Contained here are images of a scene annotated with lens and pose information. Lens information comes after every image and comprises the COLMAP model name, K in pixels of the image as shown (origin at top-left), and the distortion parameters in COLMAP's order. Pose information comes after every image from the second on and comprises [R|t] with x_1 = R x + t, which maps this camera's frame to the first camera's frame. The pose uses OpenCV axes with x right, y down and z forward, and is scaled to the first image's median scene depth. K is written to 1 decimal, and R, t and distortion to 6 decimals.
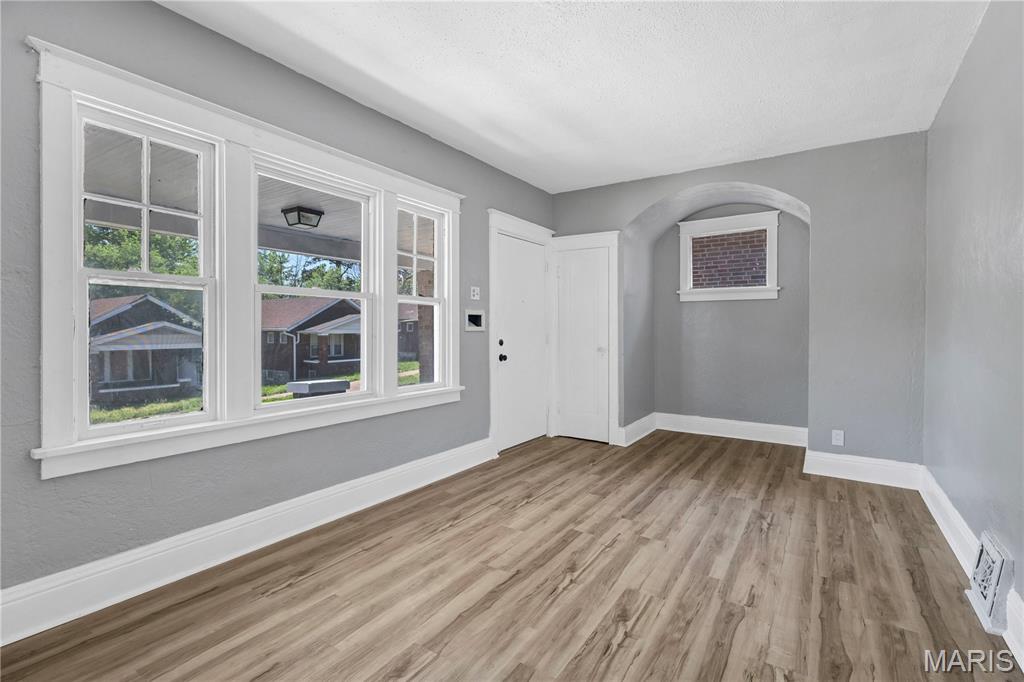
lens RADIAL K [[487.0, 0, 518.8], [0, 487.0, 338.6], [0, 0, 1]] dist [0.003157, 0.000779]
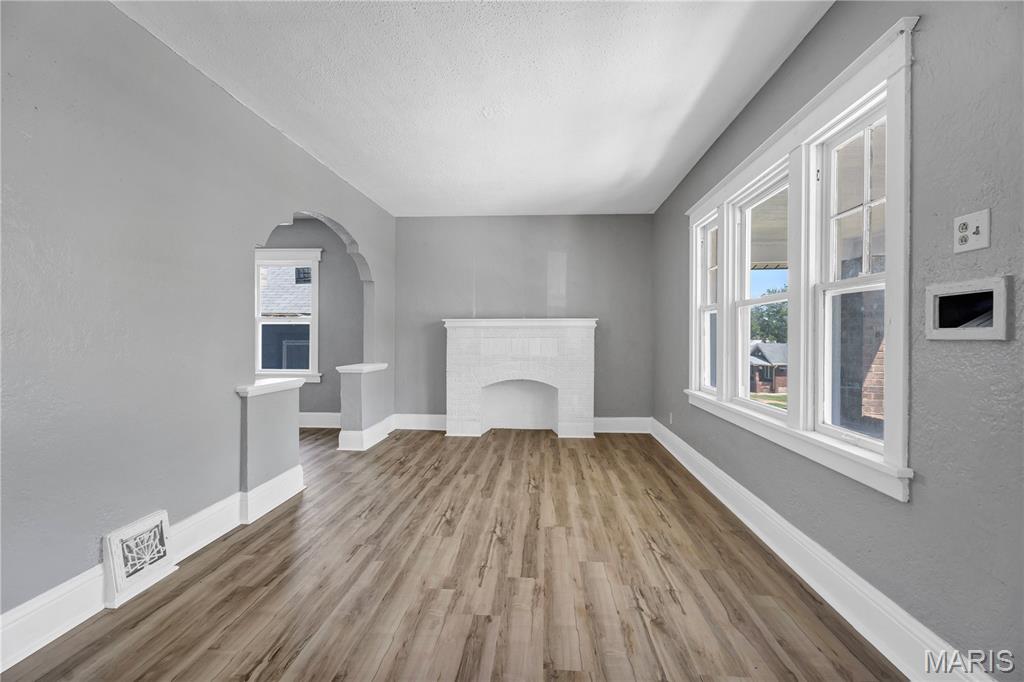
lens RADIAL K [[487.0, 0, 518.8], [0, 487.0, 338.6], [0, 0, 1]] dist [0.003157, 0.000779]
pose [[-0.875743, -0.002835, -0.482770, 0.587238], [-0.013902, 0.999716, 0.019347, -0.029023], [0.482578, 0.023655, -0.875534, 1.874174]]
